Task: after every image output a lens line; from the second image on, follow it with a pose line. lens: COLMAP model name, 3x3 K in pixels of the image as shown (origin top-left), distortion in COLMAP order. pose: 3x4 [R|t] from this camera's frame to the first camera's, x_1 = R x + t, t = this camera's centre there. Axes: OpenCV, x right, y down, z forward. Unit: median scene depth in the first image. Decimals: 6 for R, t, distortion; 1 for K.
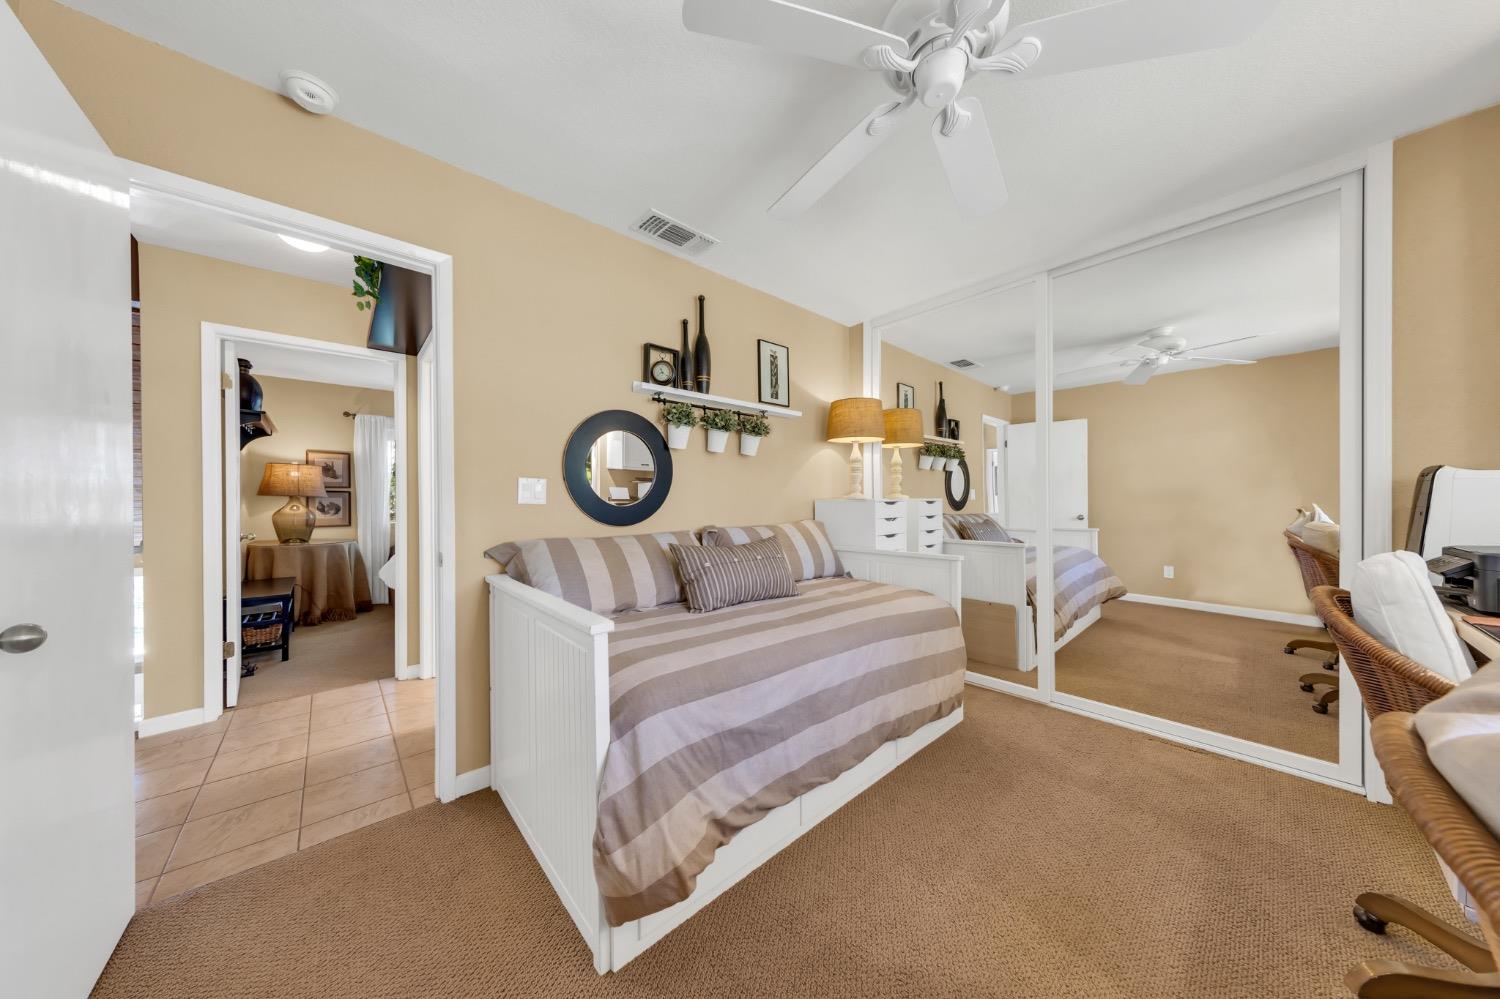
lens RADIAL K [[471.7, 0, 751.6], [0, 471.7, 506.2], [0, 0, 1]] dist [0.000297, 0.000009]
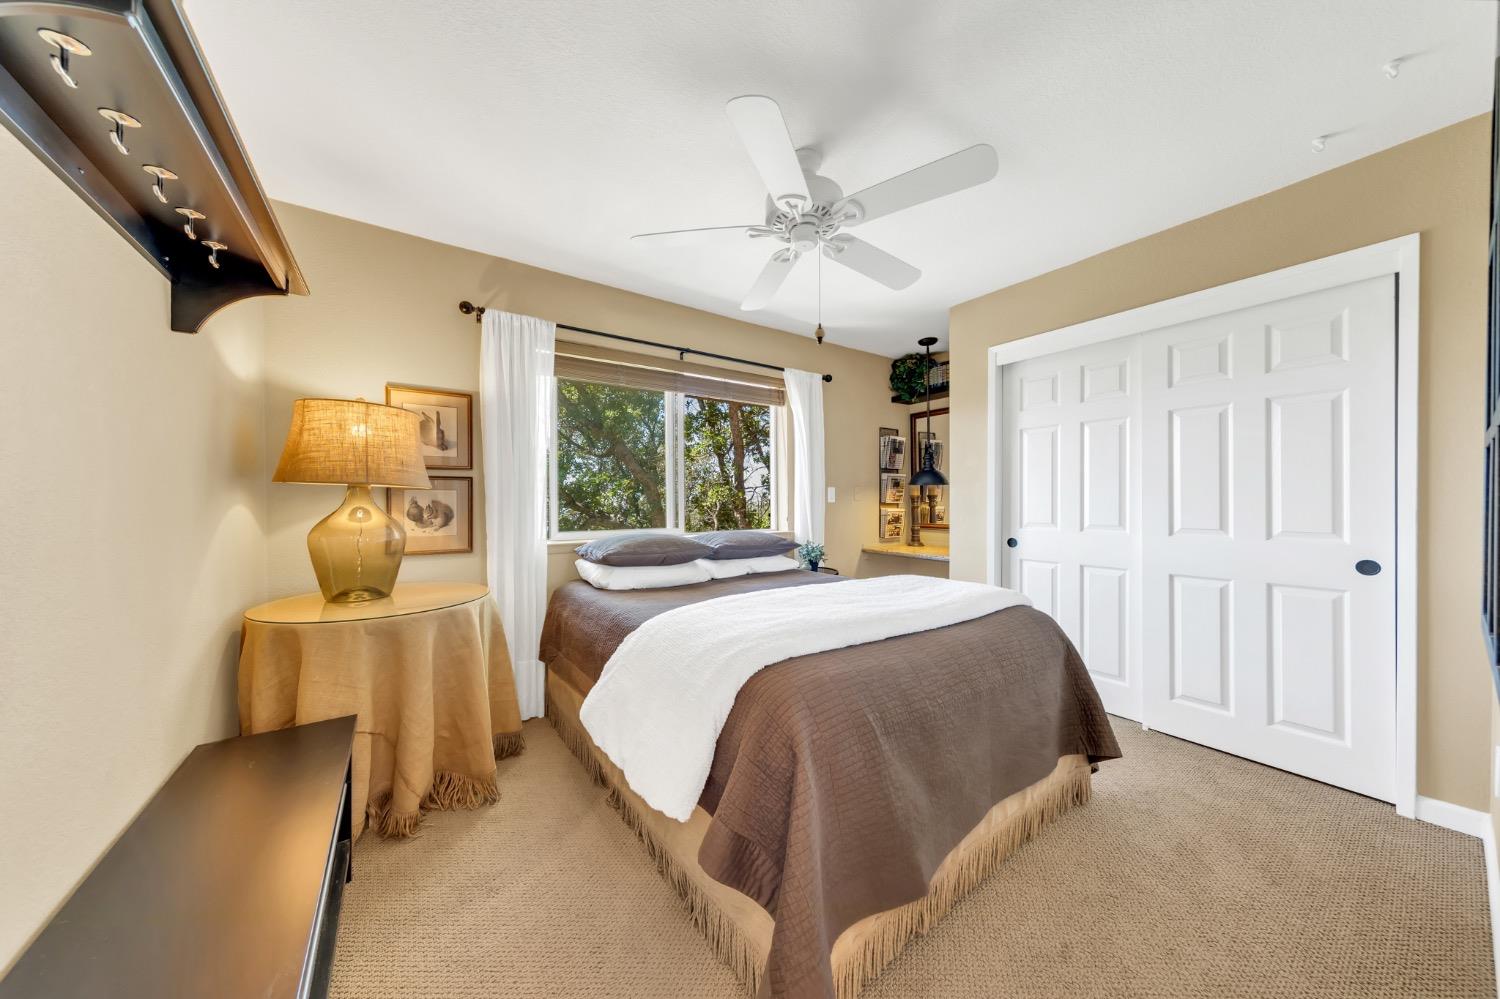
lens RADIAL K [[489.7, 0, 753.3], [0, 489.7, 506.8], [0, 0, 1]] dist [0.001339, 0.000021]
pose [[0.993103, 0.003332, -0.117198, -0.560772], [-0.003059, 0.999992, 0.002510, -0.004902], [0.117205, -0.002135, 0.993105, 0.597859]]
